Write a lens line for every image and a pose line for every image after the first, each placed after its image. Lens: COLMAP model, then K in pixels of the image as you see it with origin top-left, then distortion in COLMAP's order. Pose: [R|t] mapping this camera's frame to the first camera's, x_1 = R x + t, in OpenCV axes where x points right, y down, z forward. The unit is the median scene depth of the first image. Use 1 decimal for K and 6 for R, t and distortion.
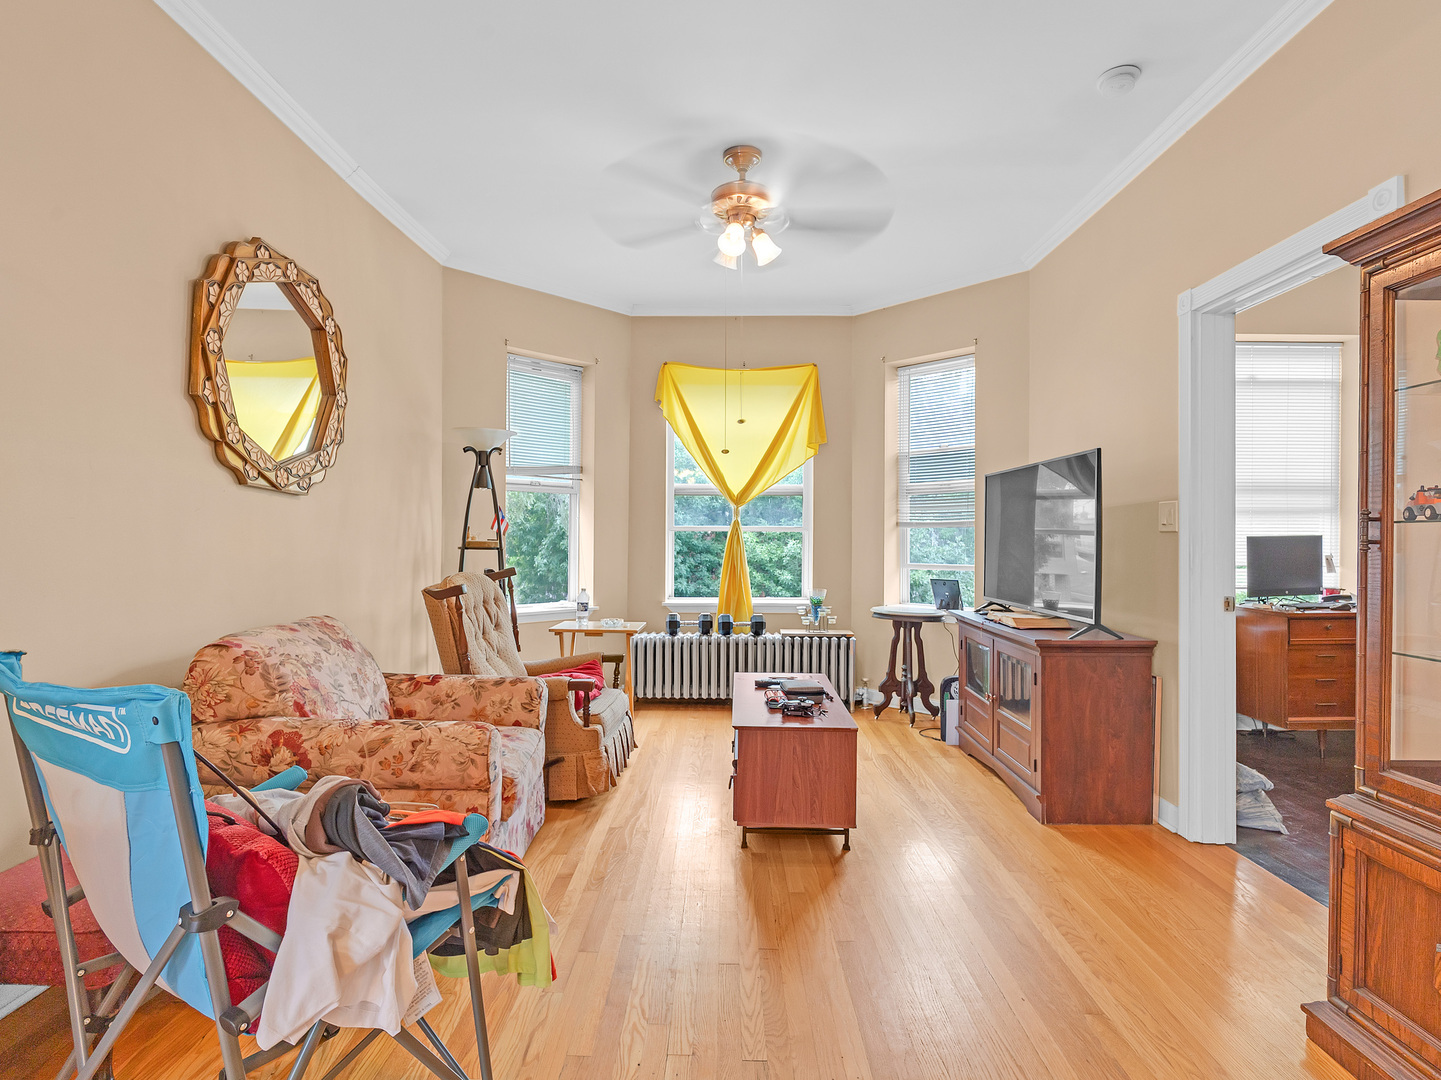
lens RADIAL K [[747.0, 0, 710.1], [0, 747.0, 541.7], [0, 0, 1]] dist [-0.013777, -0.000040]
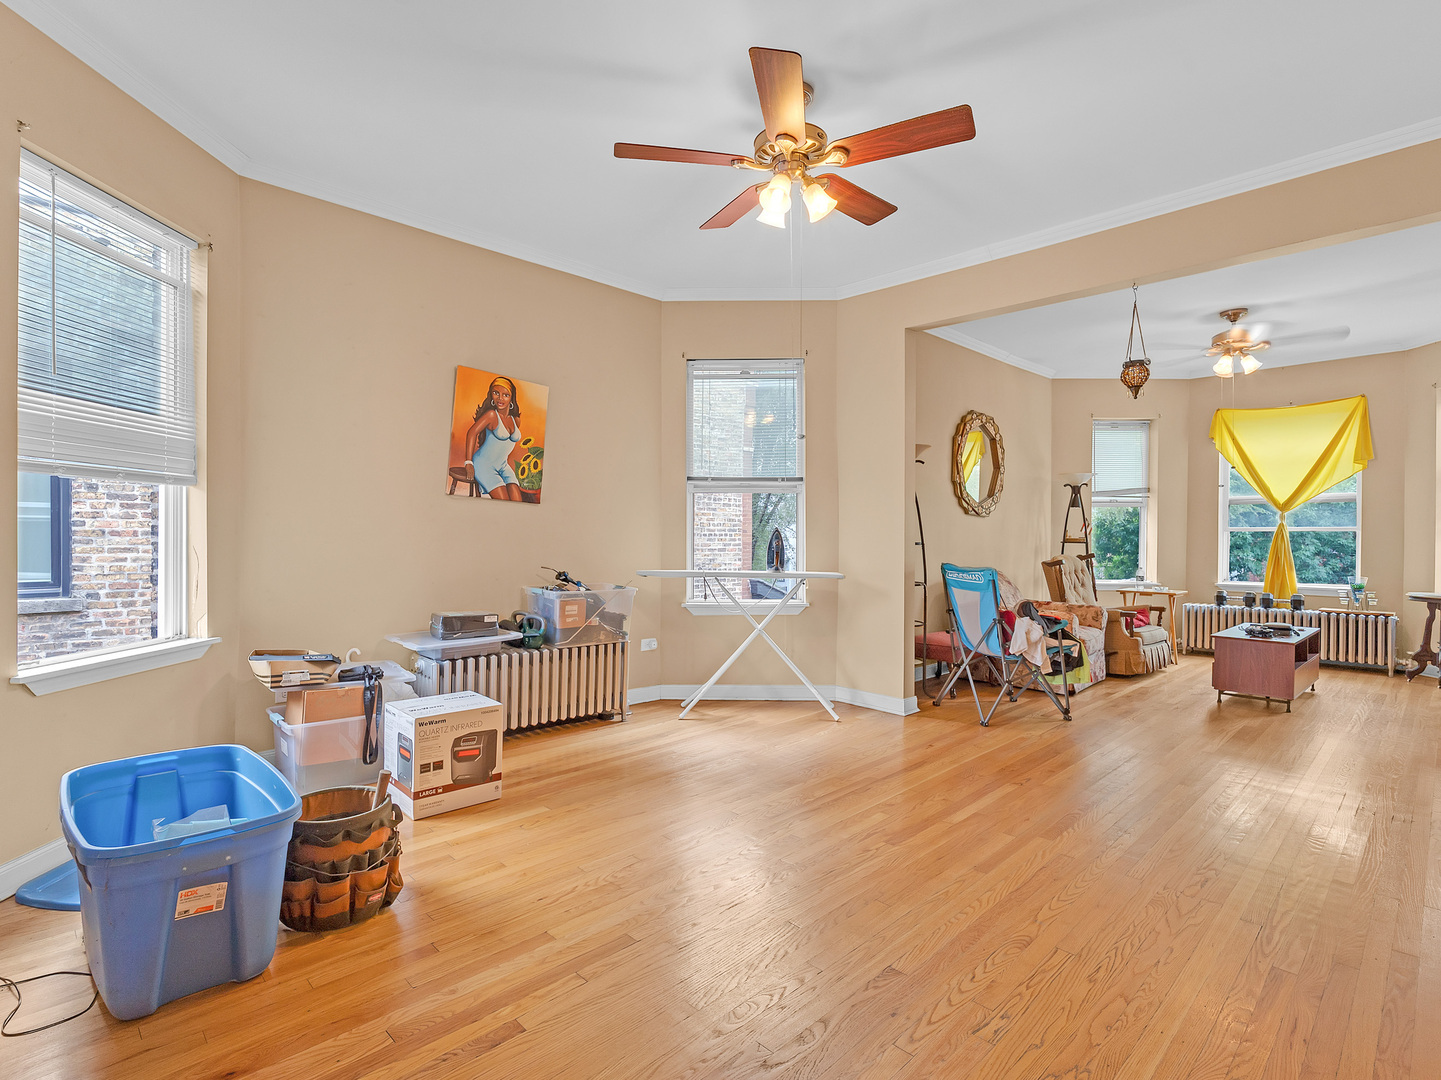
lens RADIAL K [[747.0, 0, 710.1], [0, 747.0, 541.7], [0, 0, 1]] dist [-0.013777, -0.000040]
pose [[0.718863, 0.002503, -0.695147, 0.280563], [-0.003166, 0.999995, 0.000327, 0.009127], [0.695144, 0.001966, 0.718867, -0.813958]]
